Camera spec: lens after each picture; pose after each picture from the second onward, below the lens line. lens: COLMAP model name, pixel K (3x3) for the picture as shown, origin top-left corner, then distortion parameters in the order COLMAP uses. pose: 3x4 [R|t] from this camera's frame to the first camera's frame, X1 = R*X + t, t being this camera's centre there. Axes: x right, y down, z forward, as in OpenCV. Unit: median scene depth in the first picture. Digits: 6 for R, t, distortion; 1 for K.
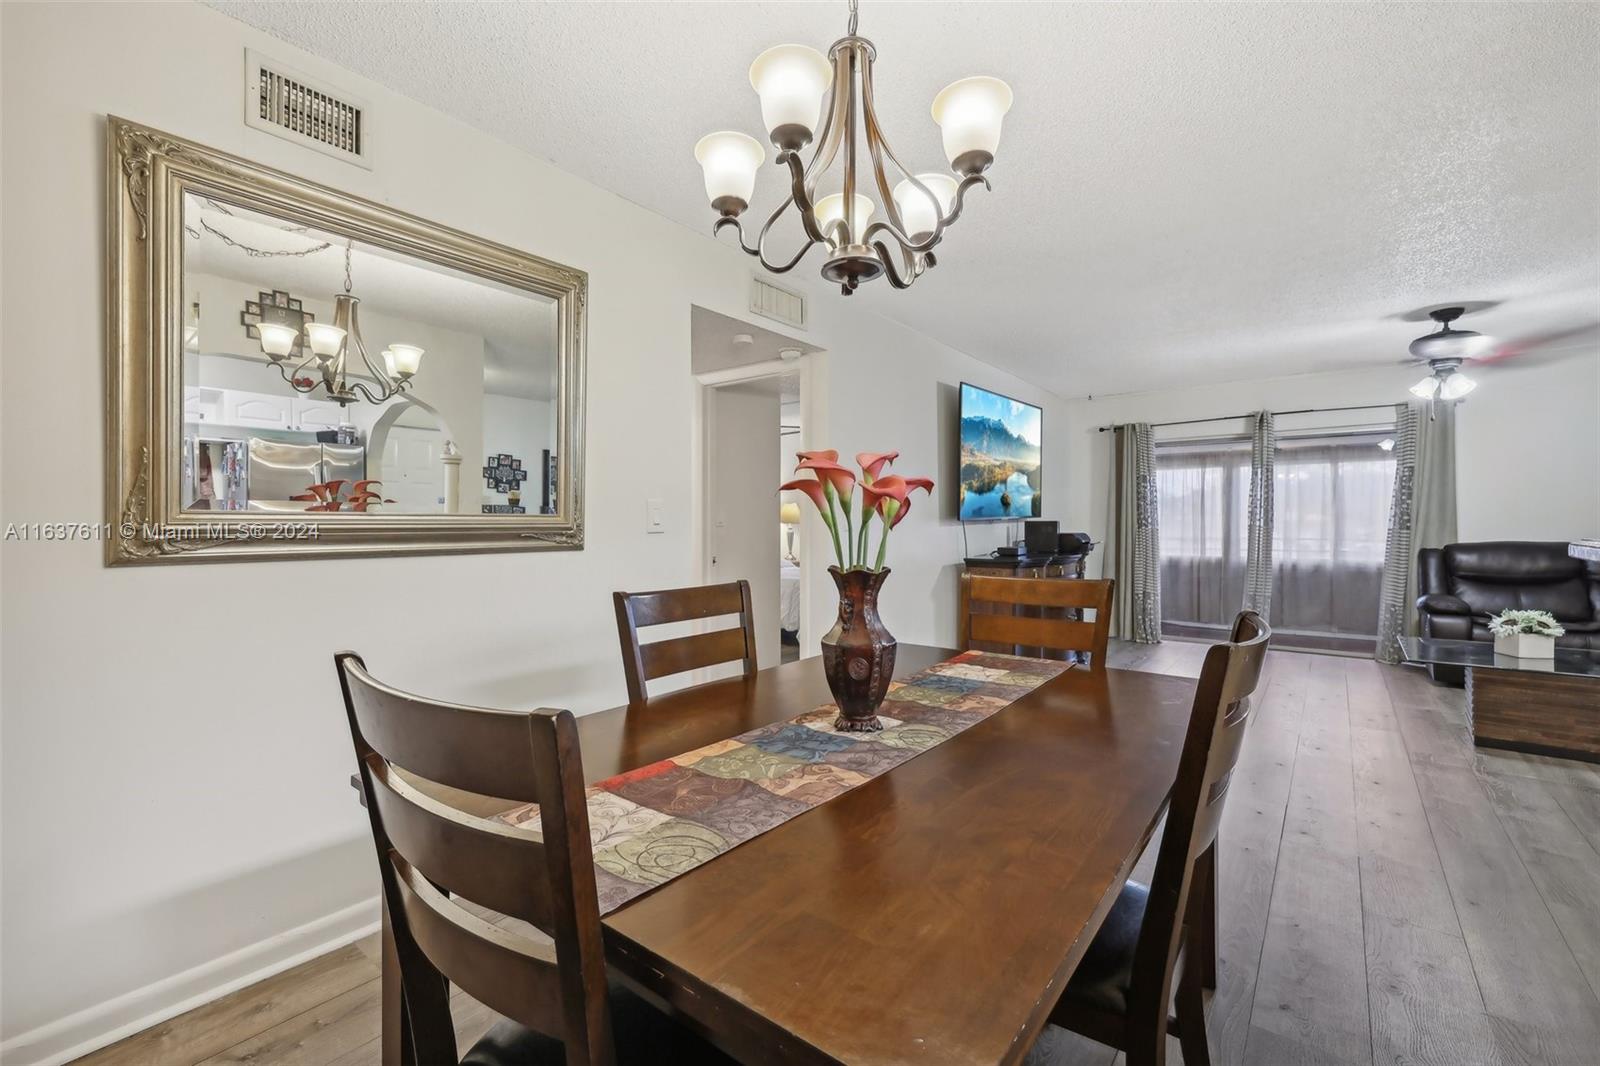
lens RADIAL K [[694.4, 0, 780.4], [0, 694.4, 522.9], [0, 0, 1]] dist [-0.004095, 0.002116]
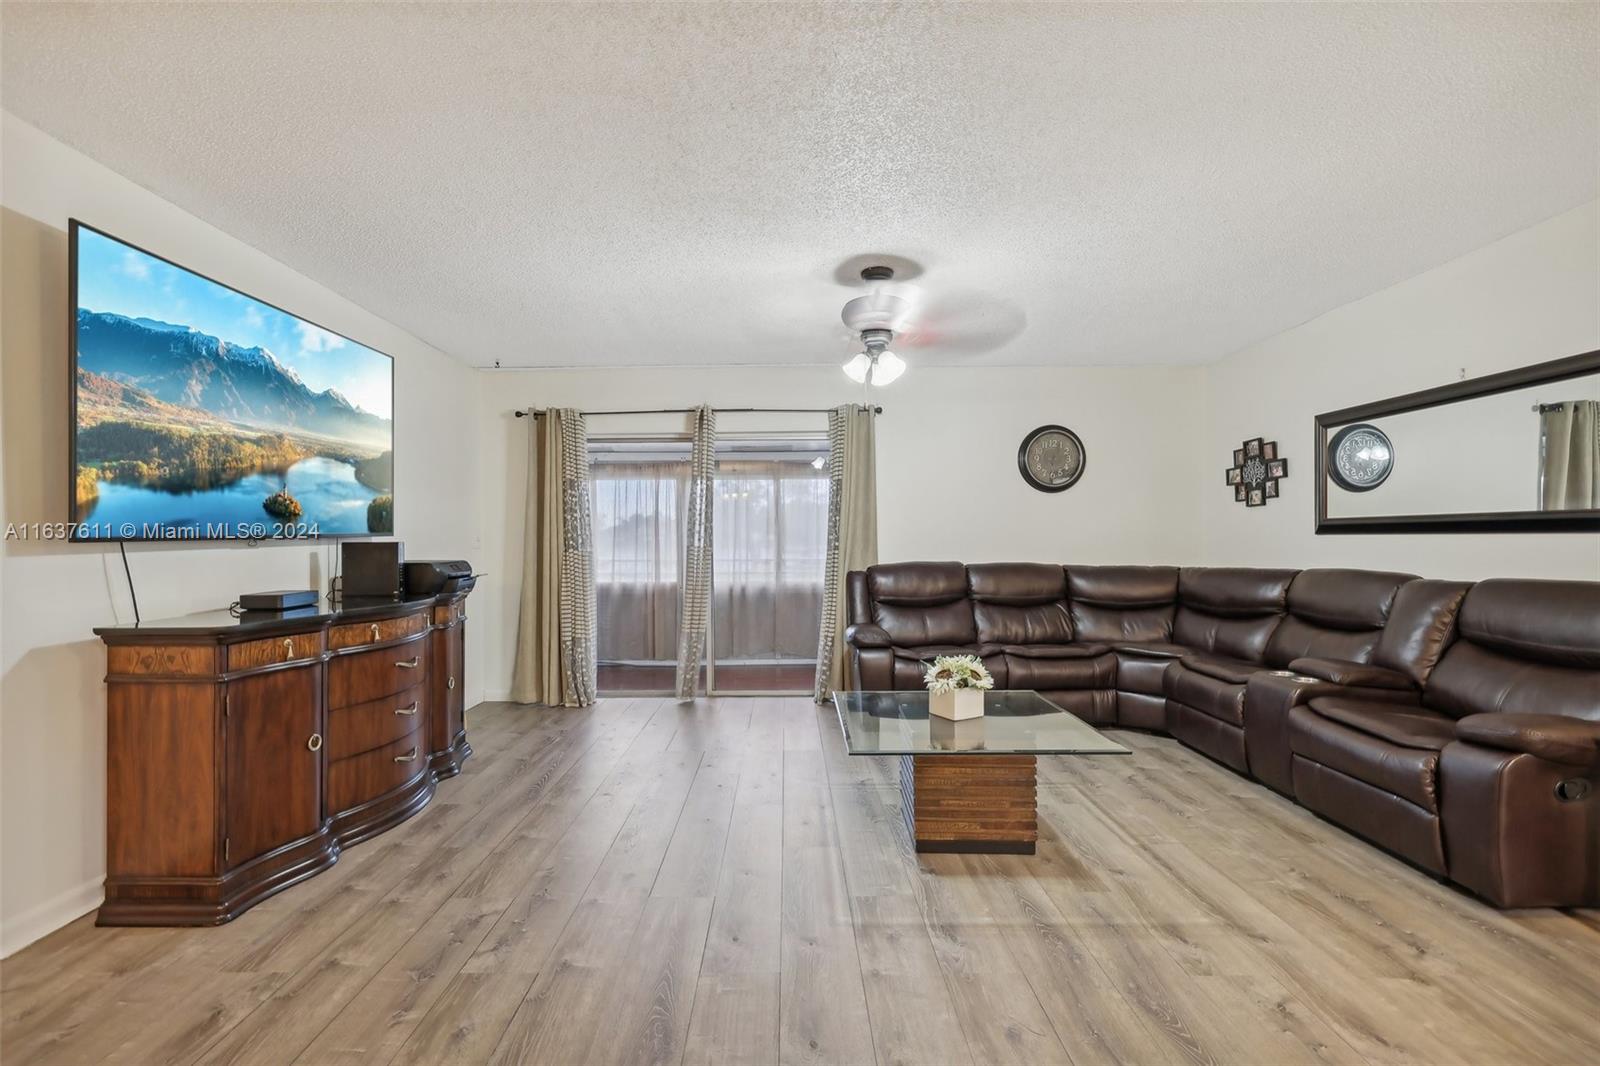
lens RADIAL K [[694.4, 0, 783.9], [0, 694.4, 538.9], [0, 0, 1]] dist [-0.004095, 0.002116]
pose [[0.783242, -0.001689, 0.621714, 0.293730], [0.006302, 0.999967, -0.005221, -0.000980], [-0.621685, 0.008007, 0.783227, 0.340454]]
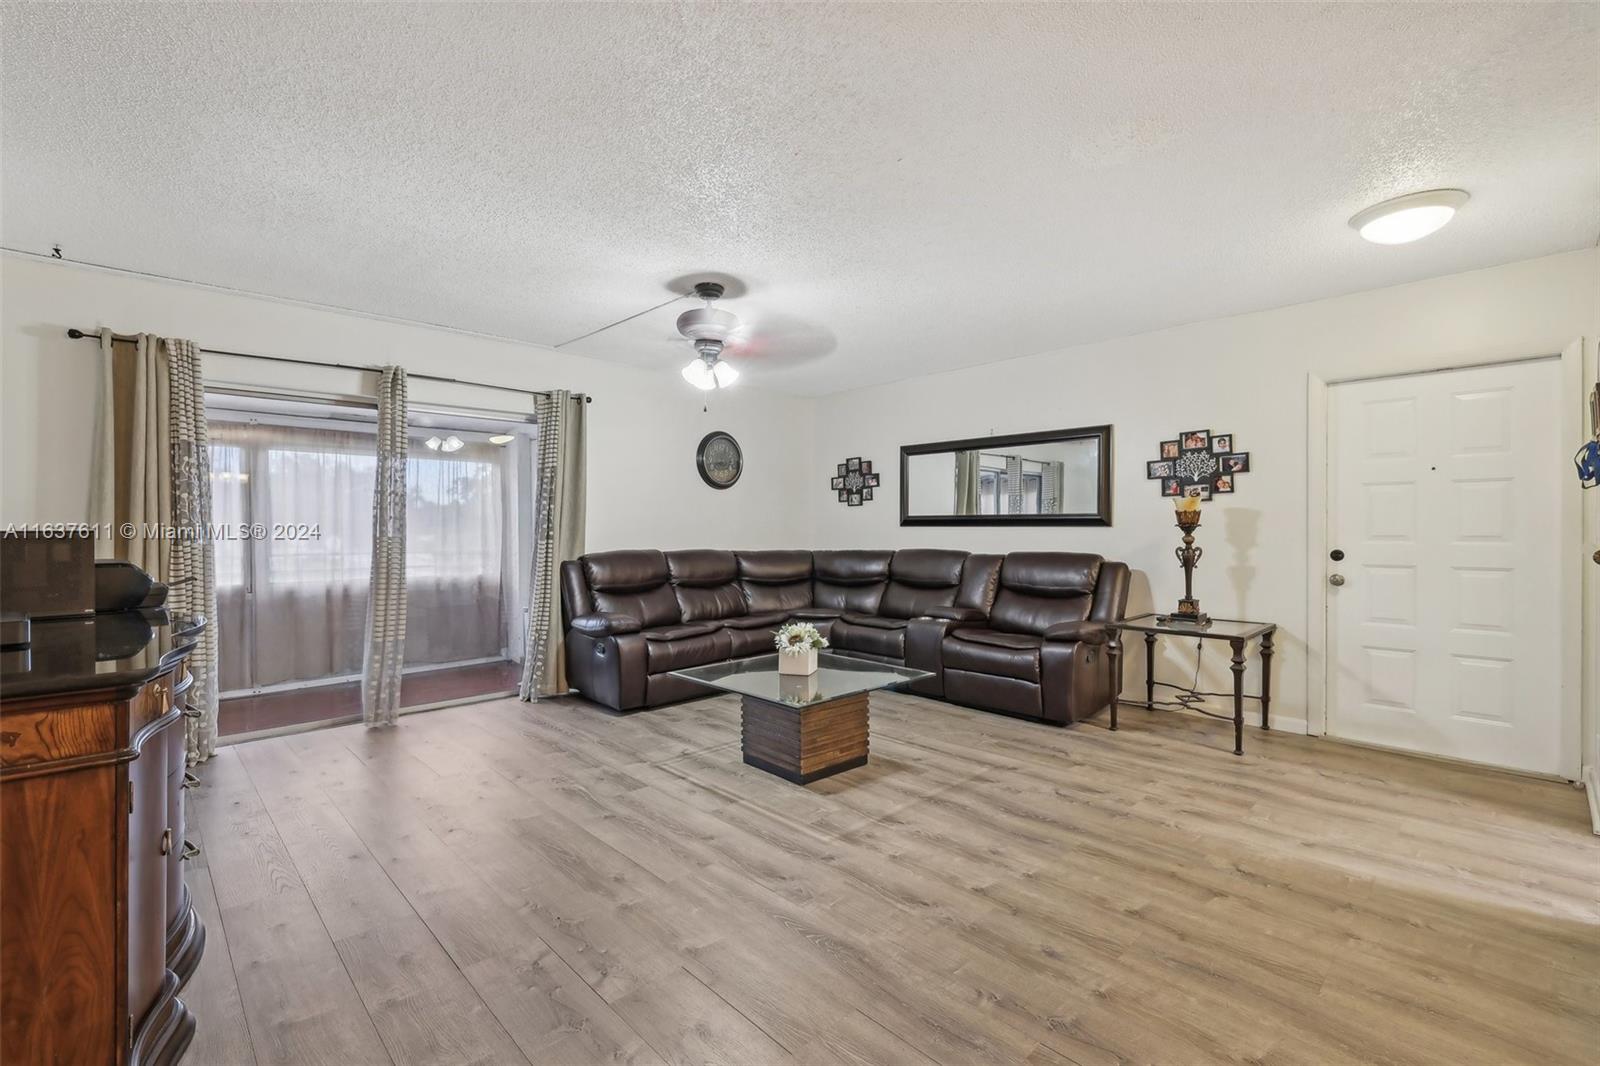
lens RADIAL K [[694.4, 0, 795.4], [0, 694.4, 534.9], [0, 0, 1]] dist [-0.004095, 0.002116]
pose [[0.134538, -0.008478, 0.990872, 0.086356], [0.004526, 0.999958, 0.007941, -0.002187], [-0.990898, 0.003417, 0.134571, 0.582835]]
